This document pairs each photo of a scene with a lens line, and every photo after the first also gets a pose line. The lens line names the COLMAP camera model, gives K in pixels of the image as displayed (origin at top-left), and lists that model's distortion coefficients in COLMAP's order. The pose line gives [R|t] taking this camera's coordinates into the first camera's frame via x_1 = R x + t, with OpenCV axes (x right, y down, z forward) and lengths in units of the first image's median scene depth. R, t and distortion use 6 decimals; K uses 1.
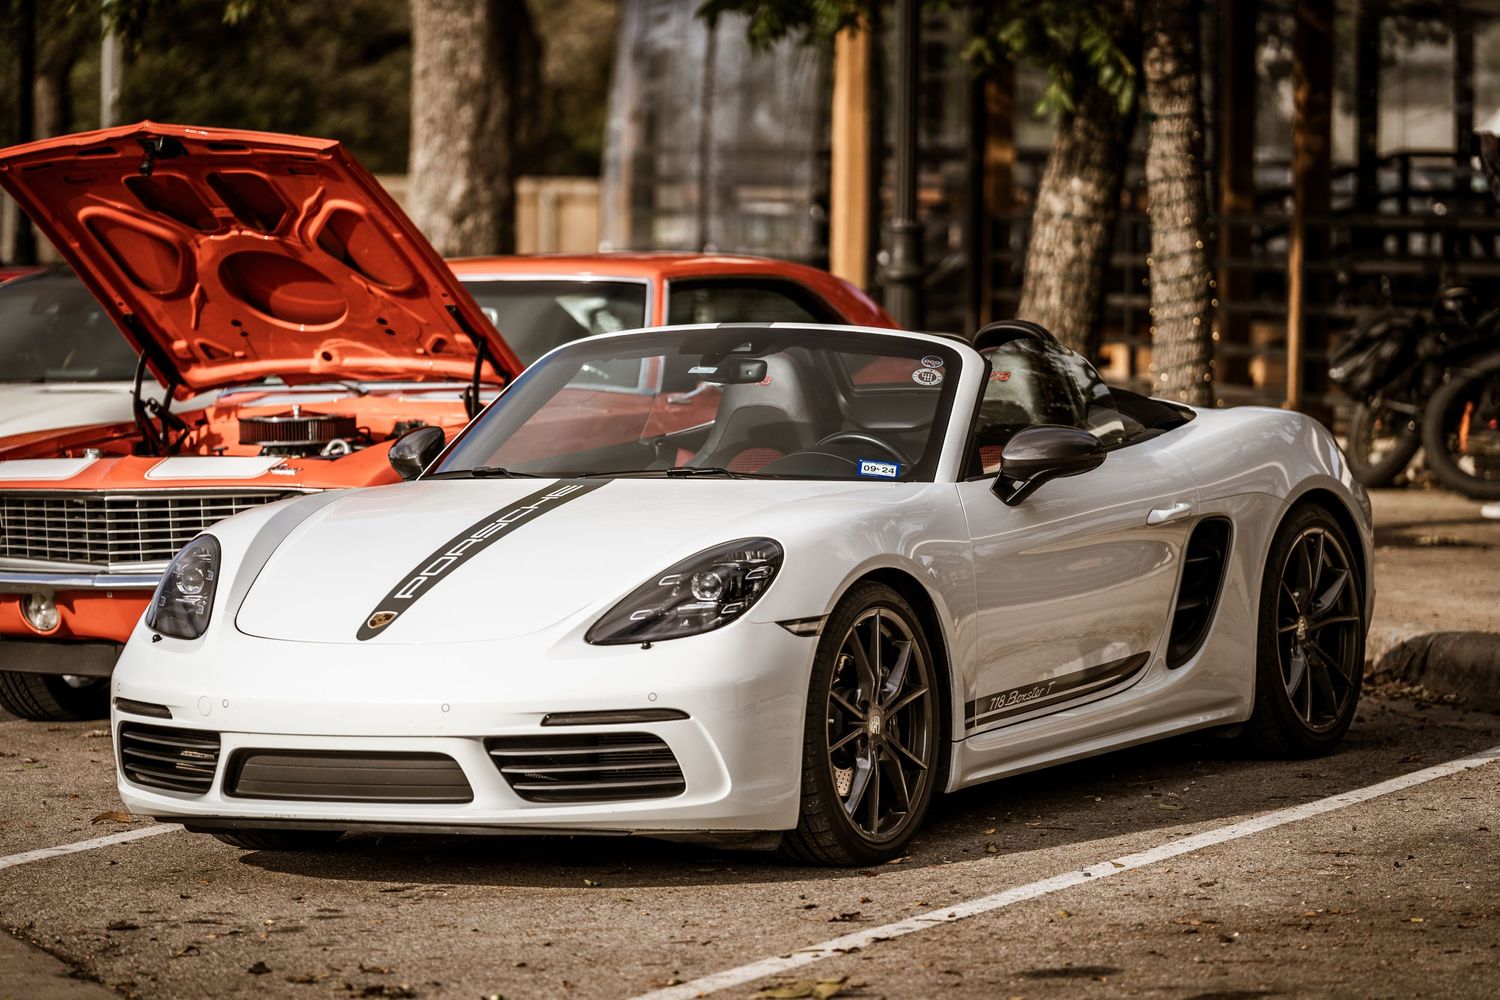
lens RADIAL K [[6775.6, 0, 749.6], [0, 6775.6, 502.0], [0, 0, 1]] dist [-0.002155, 0.000000]
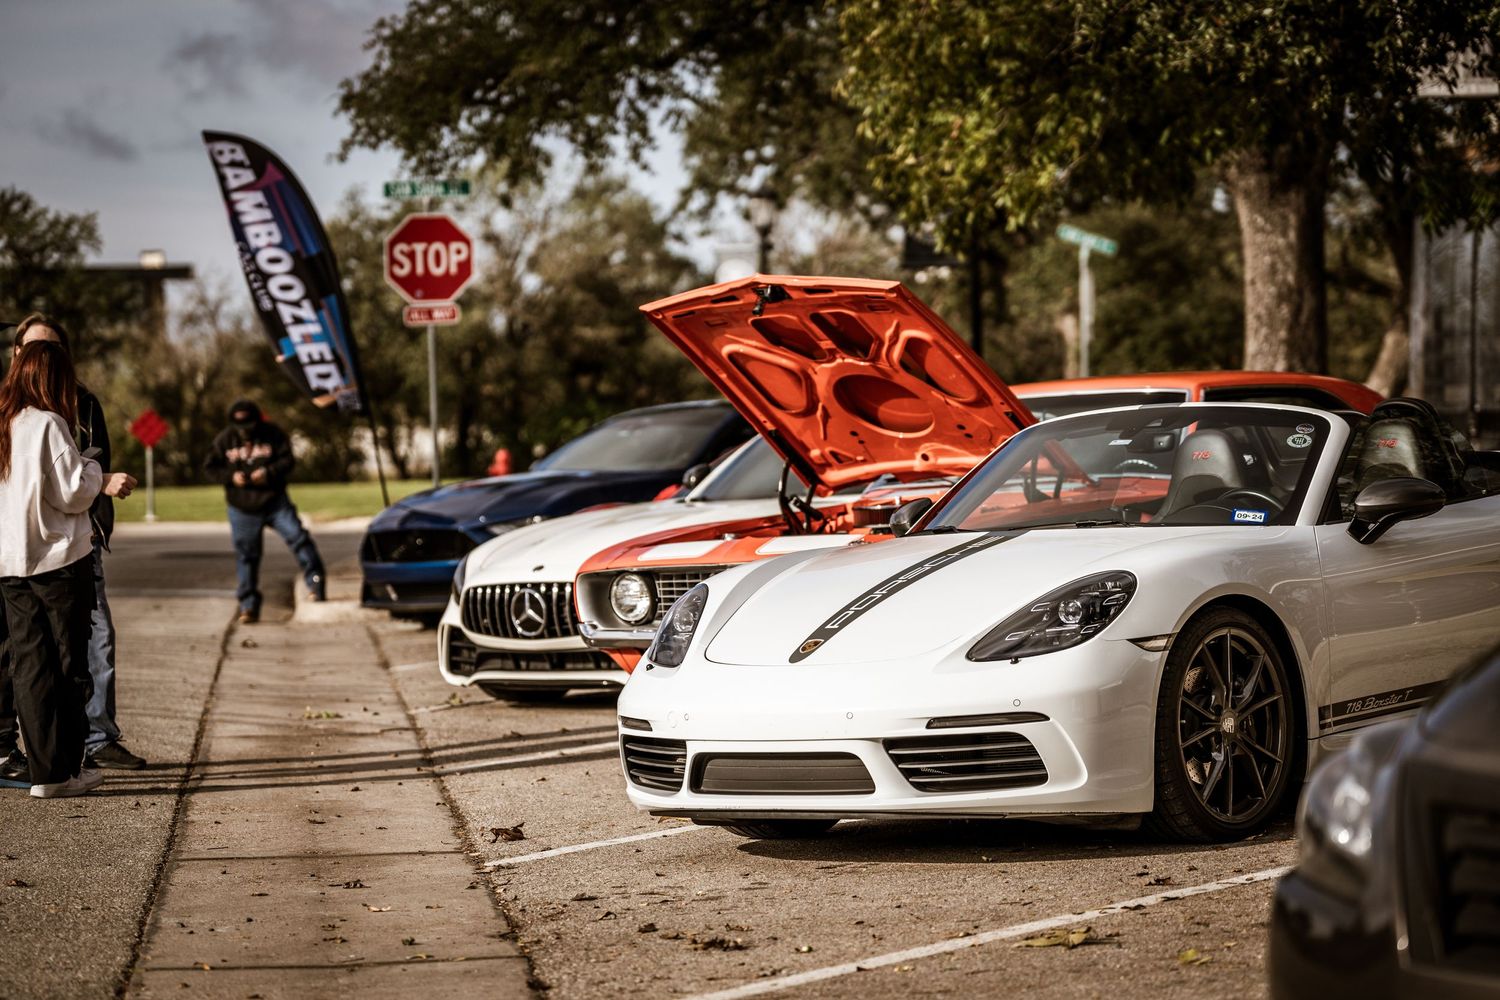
lens RADIAL K [[4744.1, 0, 750.7], [0, 4744.1, 496.0], [0, 0, 1]] dist [0.051258, 0.000000]
pose [[0.976094, -0.030999, -0.215125, 0.114574], [0.023907, 0.999084, -0.035494, 0.019493], [0.216028, 0.029503, 0.975941, 0.152580]]
